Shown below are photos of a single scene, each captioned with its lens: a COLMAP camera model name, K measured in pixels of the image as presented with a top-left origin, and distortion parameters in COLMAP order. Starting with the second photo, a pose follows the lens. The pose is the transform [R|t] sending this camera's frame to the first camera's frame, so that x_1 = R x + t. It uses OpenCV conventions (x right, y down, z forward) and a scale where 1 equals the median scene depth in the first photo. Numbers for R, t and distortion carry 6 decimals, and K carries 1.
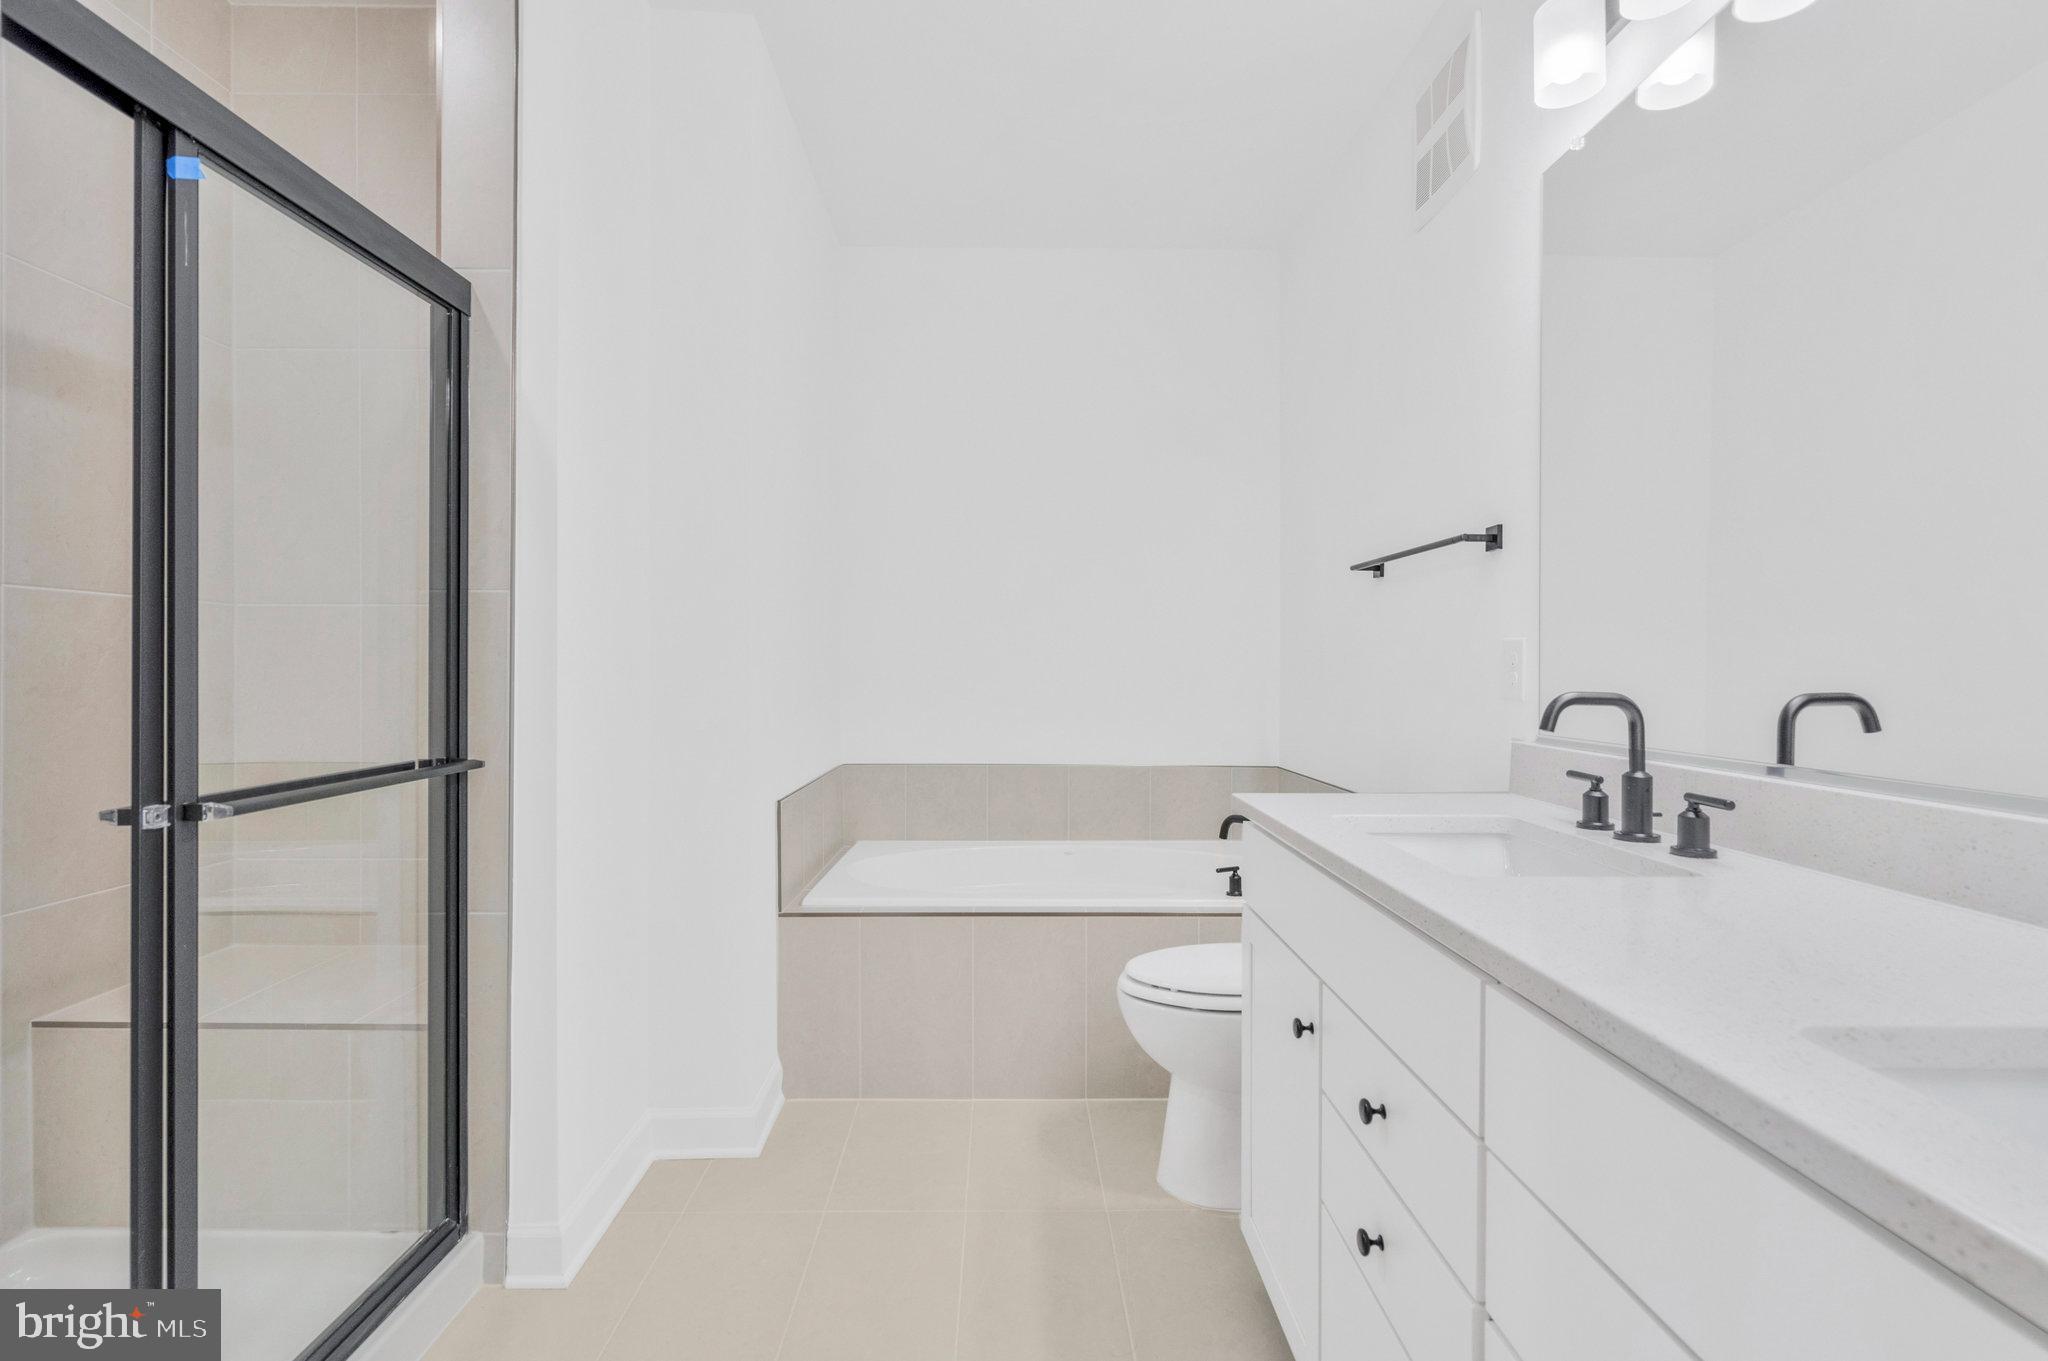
lens RADIAL K [[944.8, 0, 1021.6], [0, 944.8, 675.9], [0, 0, 1]] dist [-0.001756, 0.000845]
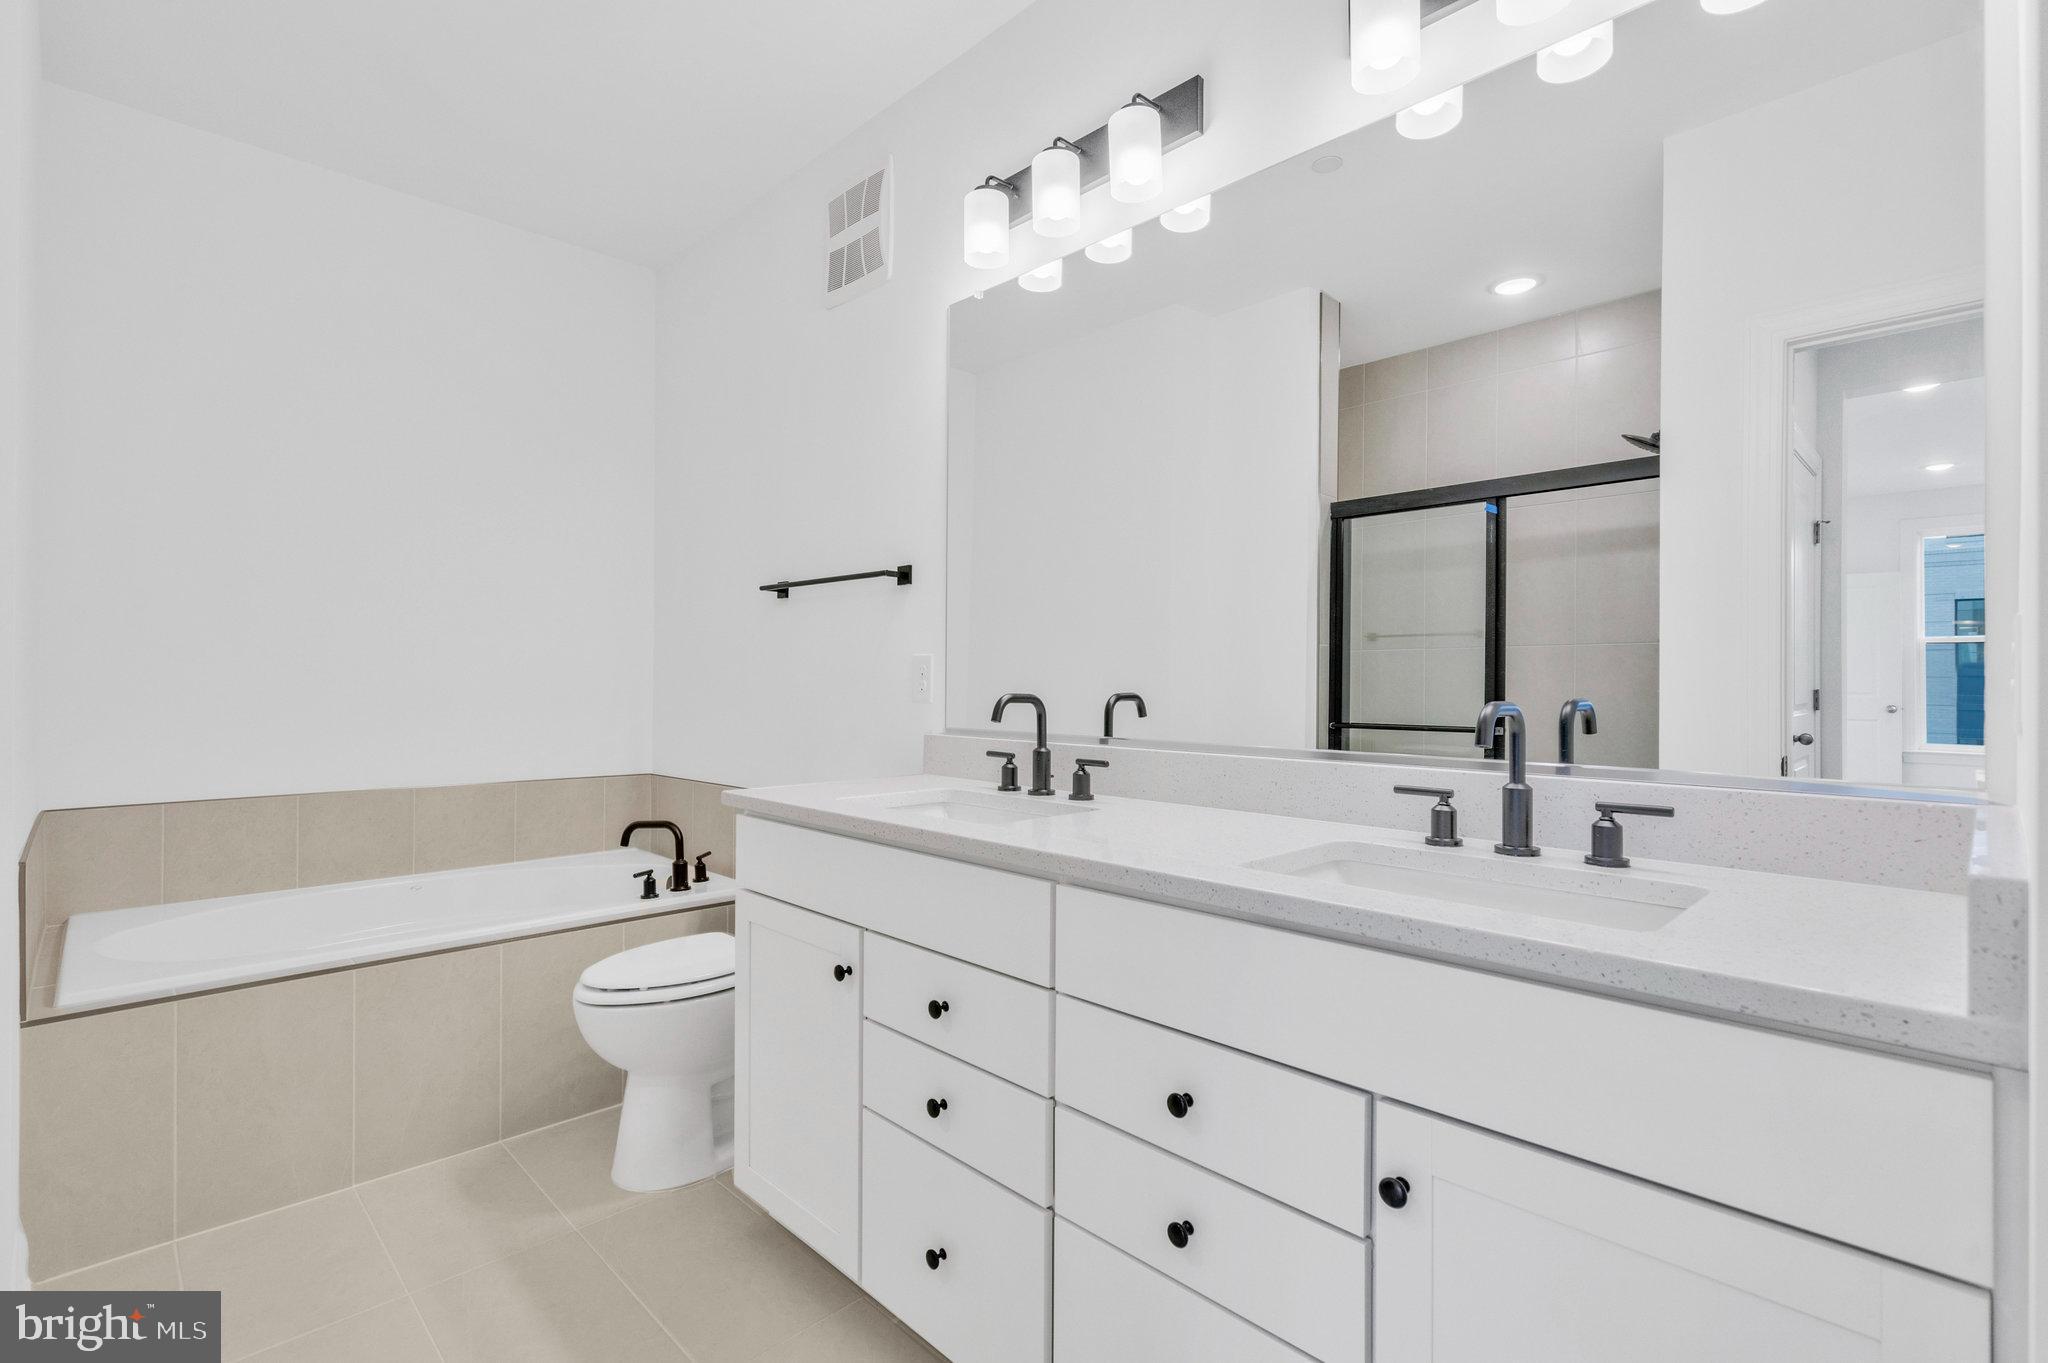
lens RADIAL K [[937.5, 0, 1019.8], [0, 937.5, 686.1], [0, 0, 1]] dist [-0.009495, 0.008992]
pose [[0.726199, -0.002188, 0.687481, -0.272689], [0.002160, 0.999997, 0.000900, 0.002939], [-0.687481, 0.000831, 0.726201, -0.025256]]
